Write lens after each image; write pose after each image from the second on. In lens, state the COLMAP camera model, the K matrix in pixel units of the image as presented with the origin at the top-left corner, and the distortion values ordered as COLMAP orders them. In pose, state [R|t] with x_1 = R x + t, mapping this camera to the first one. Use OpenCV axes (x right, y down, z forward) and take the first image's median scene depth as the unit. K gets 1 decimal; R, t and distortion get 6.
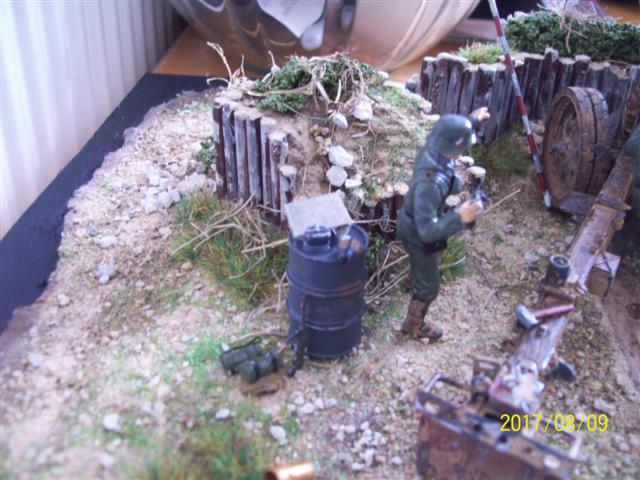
lens RADIAL K [[672.0, 0, 319.9], [0, 672.0, 239.7], [0, 0, 1]] dist [-0.171898, 0.000000]
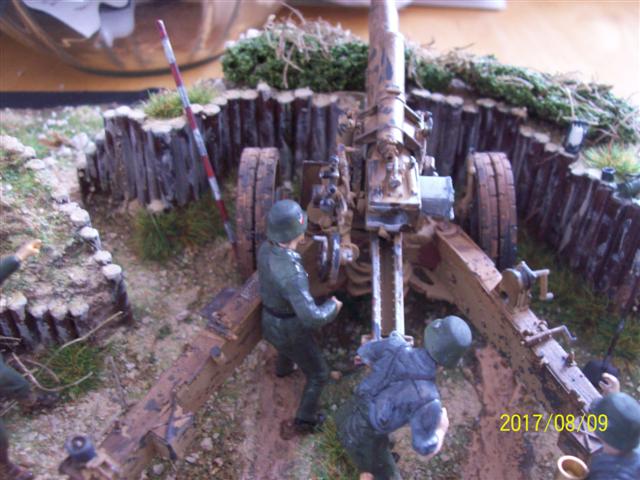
lens RADIAL K [[672.0, 0, 319.8], [0, 672.0, 240.4], [0, 0, 1]] dist [-0.171898, 0.000000]
pose [[0.999202, -0.037318, 0.014239, 0.439873], [0.035369, 0.992305, 0.118660, -0.207539], [-0.018558, -0.118062, 0.992833, 0.116236]]
